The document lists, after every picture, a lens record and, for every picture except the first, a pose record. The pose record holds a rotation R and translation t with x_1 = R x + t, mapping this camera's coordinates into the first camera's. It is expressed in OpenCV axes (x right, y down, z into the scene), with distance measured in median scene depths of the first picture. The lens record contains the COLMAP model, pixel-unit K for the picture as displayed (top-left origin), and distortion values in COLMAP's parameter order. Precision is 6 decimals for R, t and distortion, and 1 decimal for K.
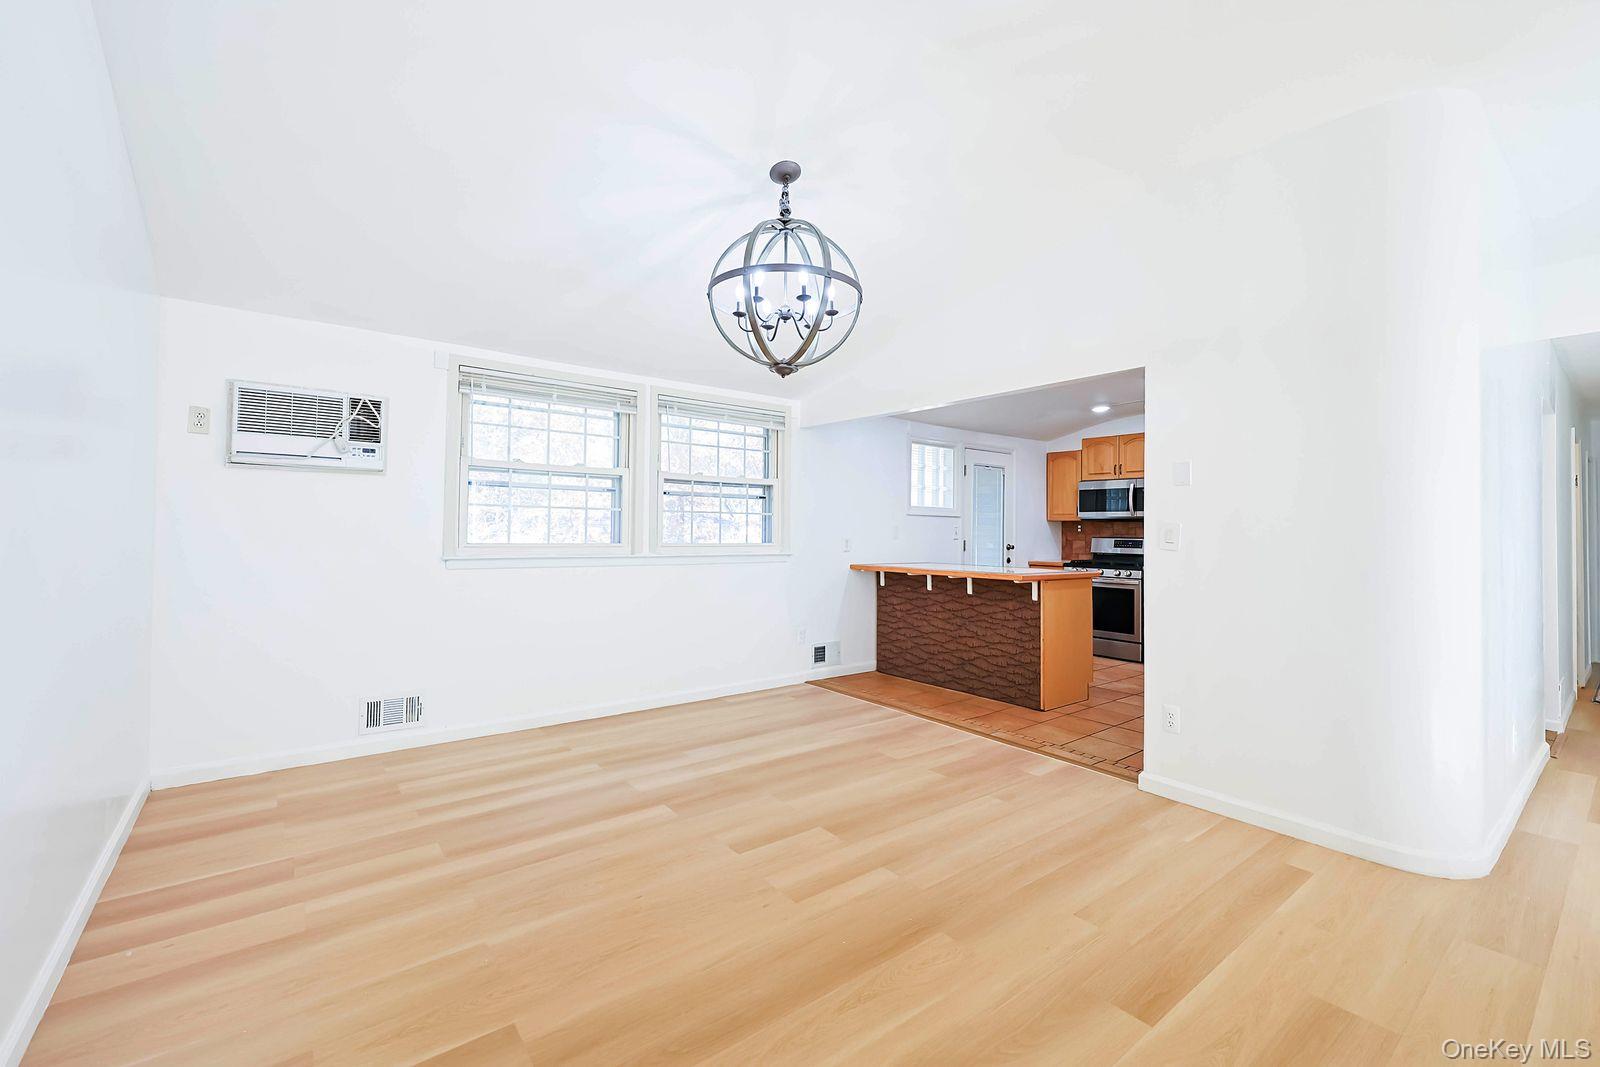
lens RADIAL K [[643.2, 0, 780.0], [0, 643.2, 525.9], [0, 0, 1]] dist [-0.000847, -0.002164]
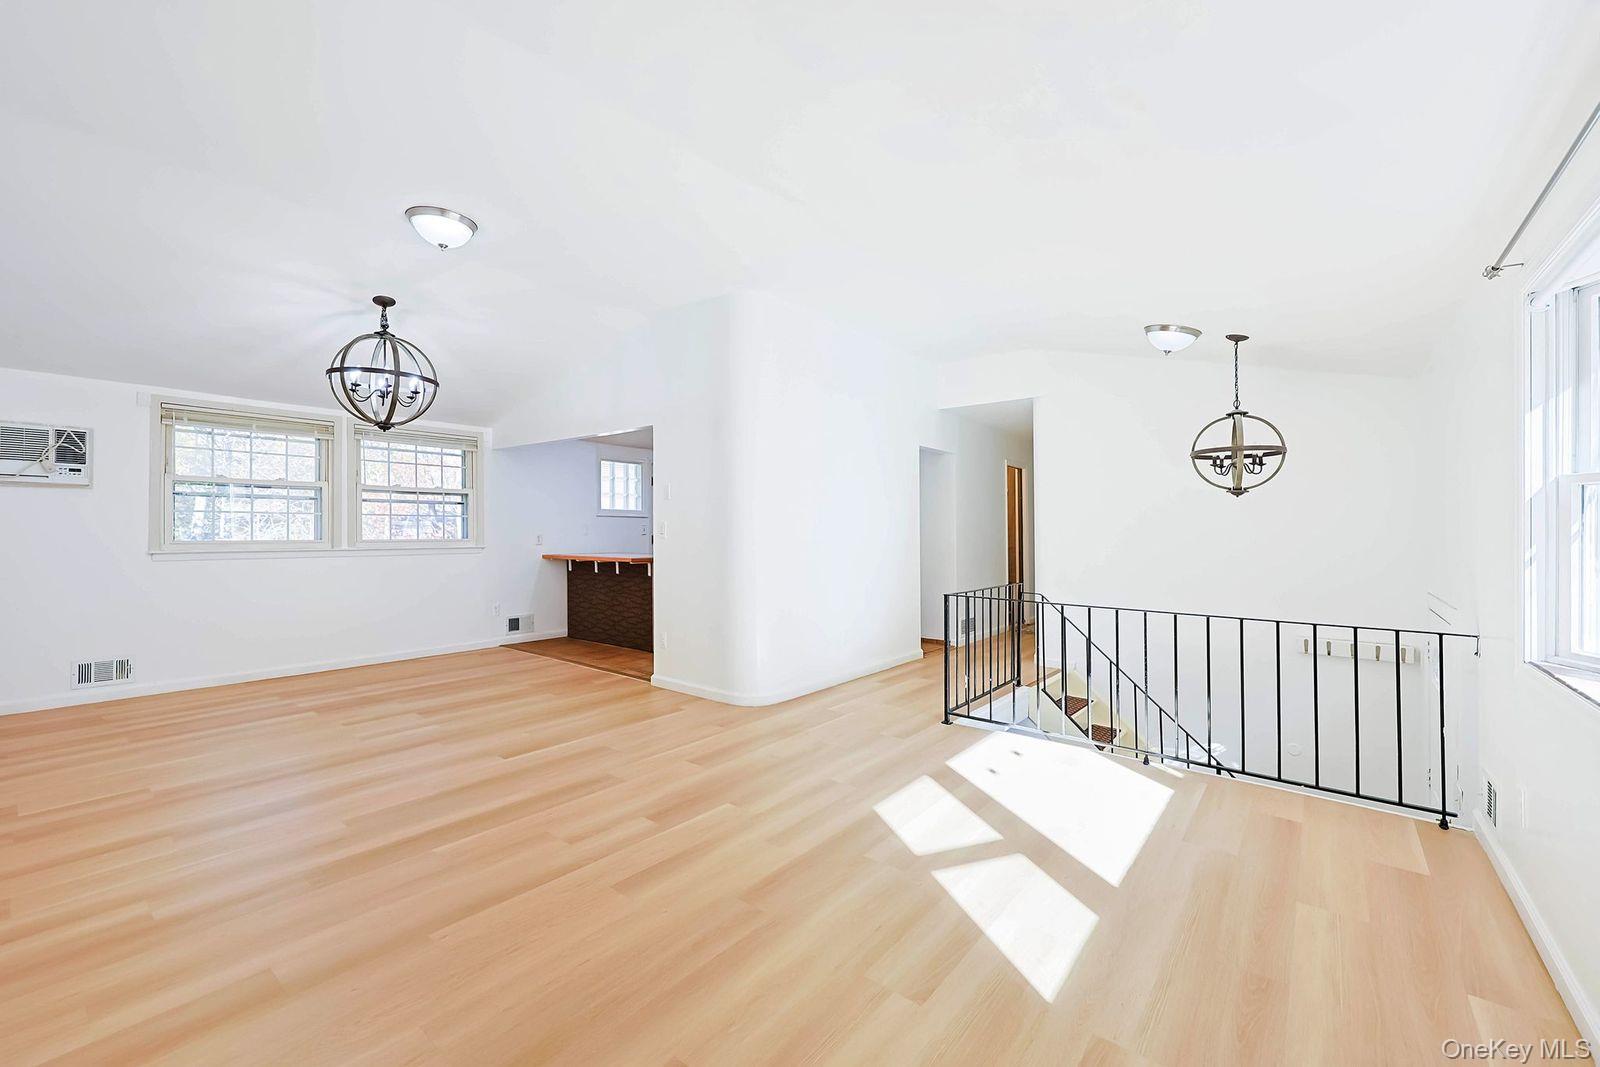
lens RADIAL K [[643.2, 0, 793.5], [0, 643.2, 533.5], [0, 0, 1]] dist [-0.000847, -0.002164]
pose [[0.974080, -0.010216, 0.225974, 0.381398], [0.006920, 0.999858, 0.015371, 0.000763], [-0.226099, -0.013409, 0.974012, -0.467248]]
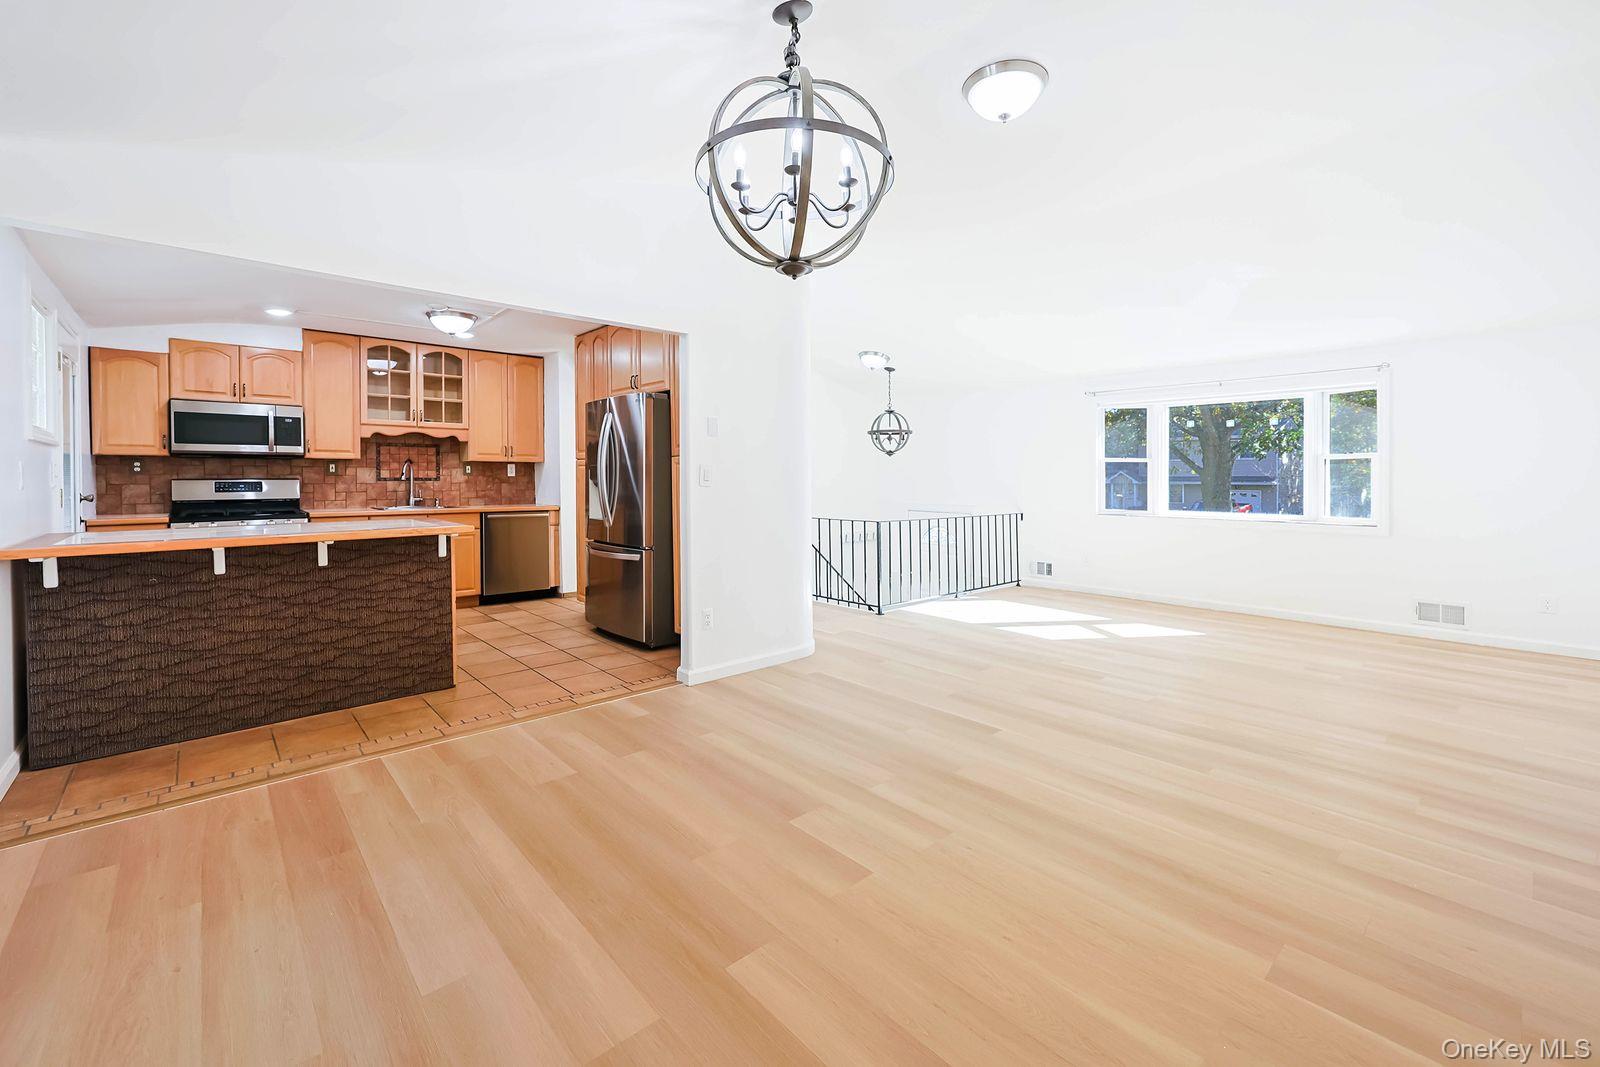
lens RADIAL K [[633.8, 0, 810.1], [0, 633.8, 477.4], [0, 0, 1]] dist [0.009821, -0.001399]
pose [[-0.050103, -0.016497, 0.998608, -0.431412], [-0.008308, 0.999836, 0.016100, -0.002220], [-0.998709, -0.007490, -0.050232, 0.568142]]
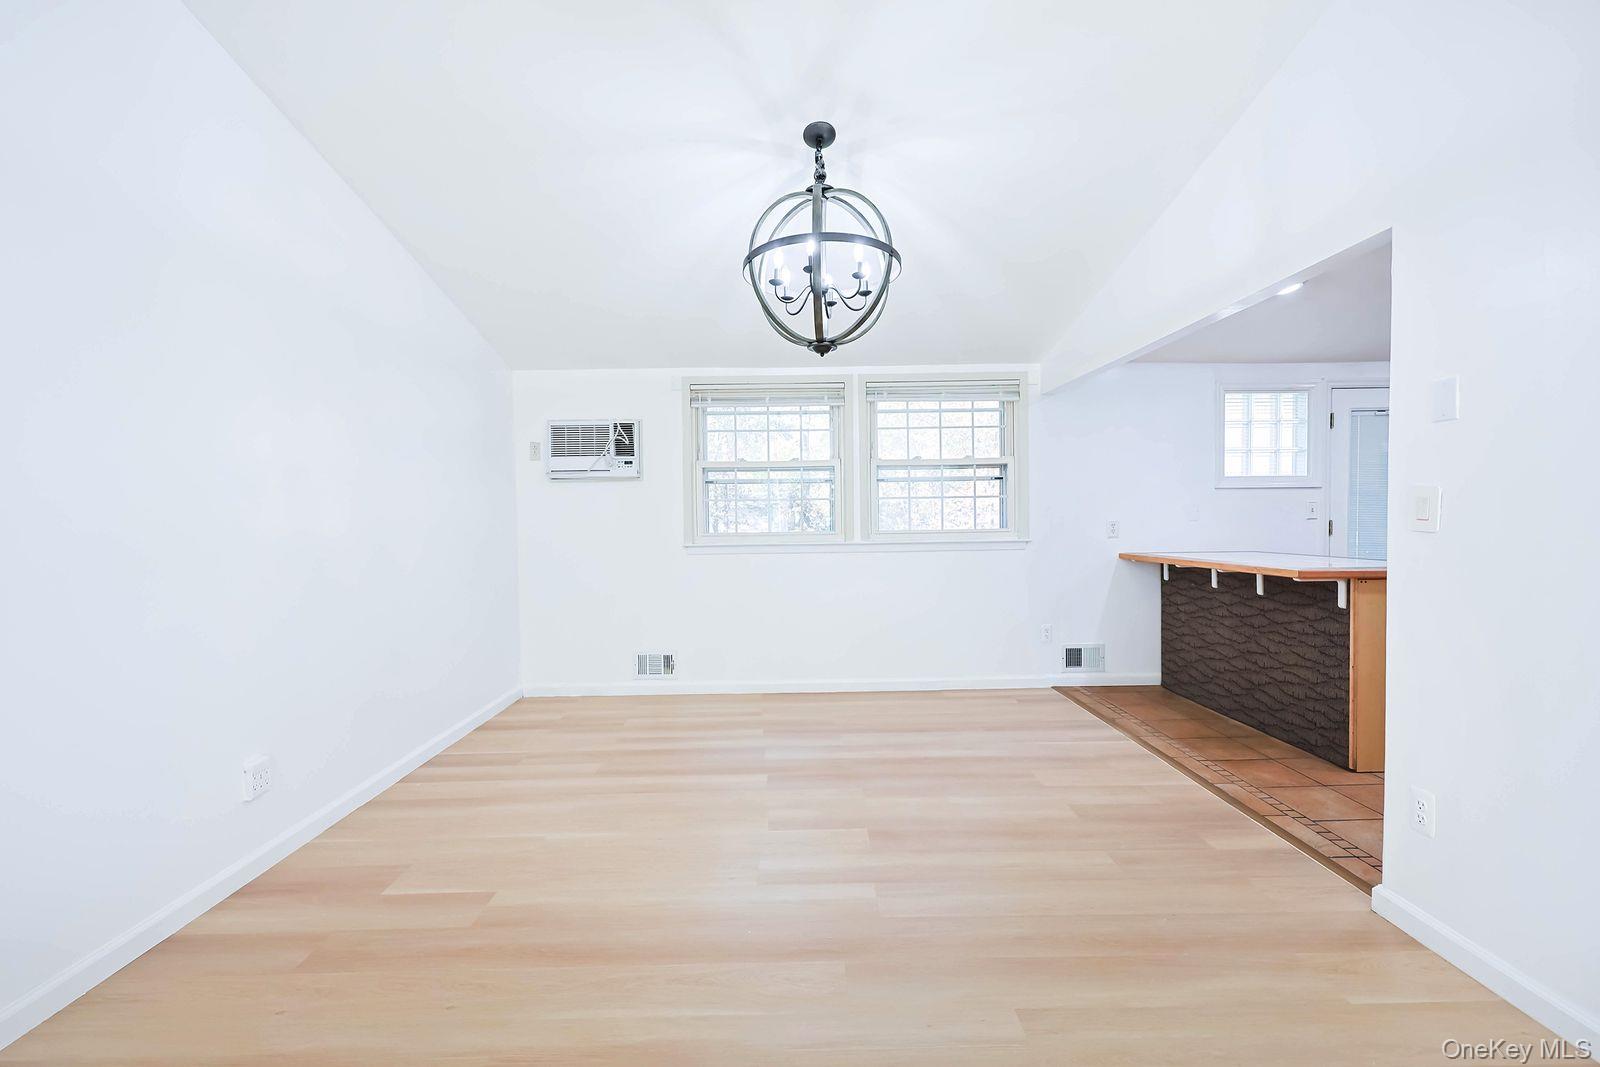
lens RADIAL K [[643.2, 0, 810.5], [0, 643.2, 546.0], [0, 0, 1]] dist [-0.000847, -0.002164]
pose [[0.809255, 0.001736, -0.587455, 0.336235], [0.028999, 0.998658, 0.042899, 0.004892], [0.586742, -0.051752, 0.808119, 0.124763]]
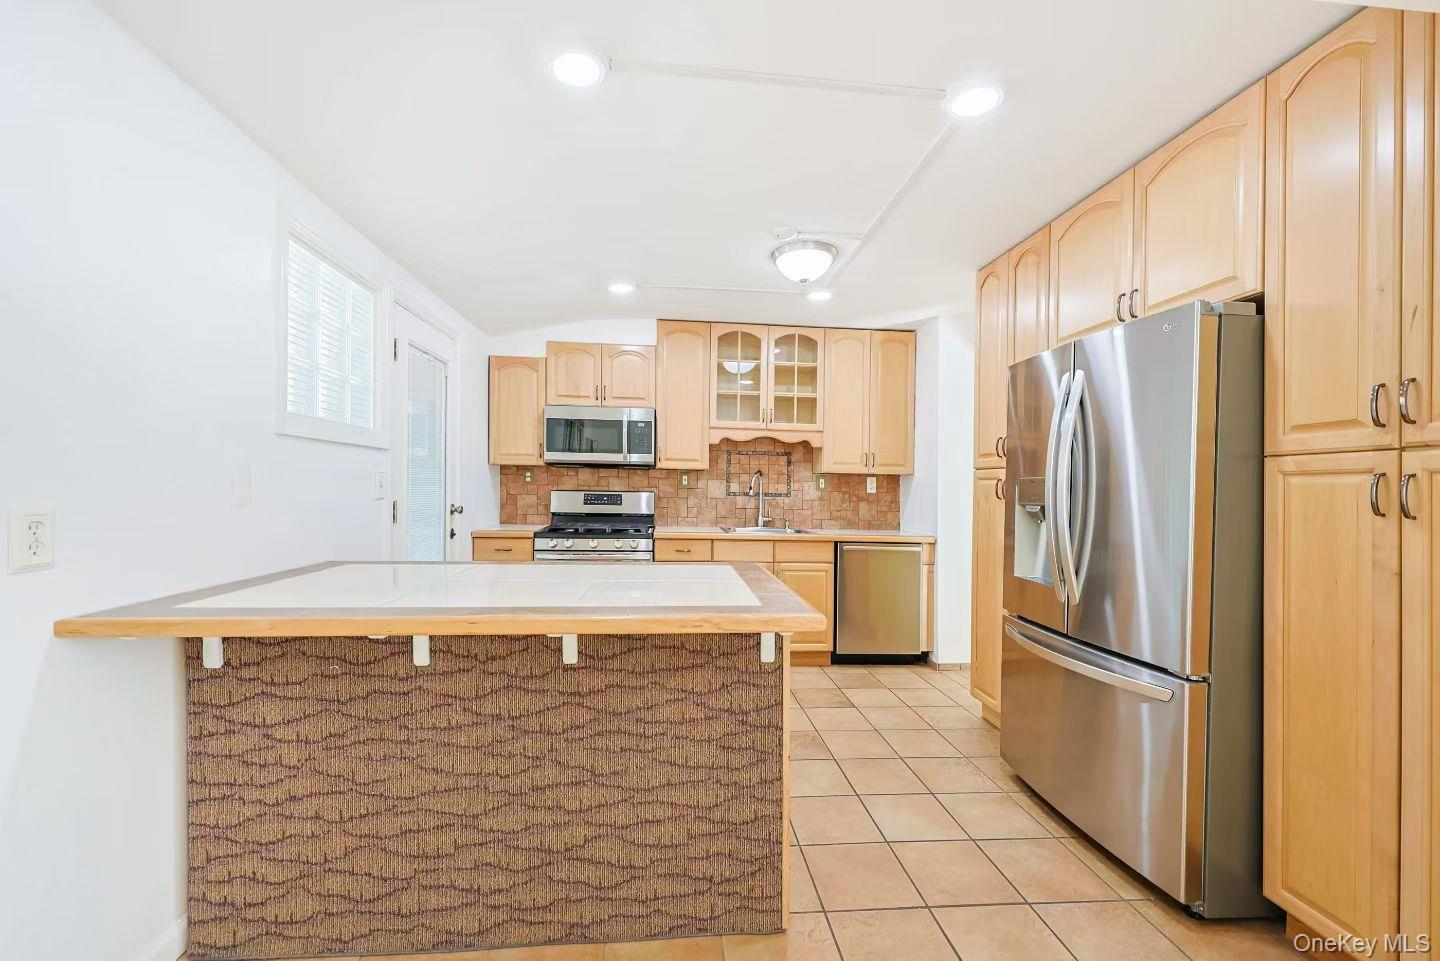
lens RADIAL K [[623.2, 0, 745.4], [0, 623.2, 490.9], [0, 0, 1]] dist [0.000392, -0.000132]
pose [[0.537700, -0.008149, 0.843097, 0.062549], [-0.018736, 0.999591, 0.021611, 0.001445], [-0.842928, -0.027417, 0.537327, 0.799141]]
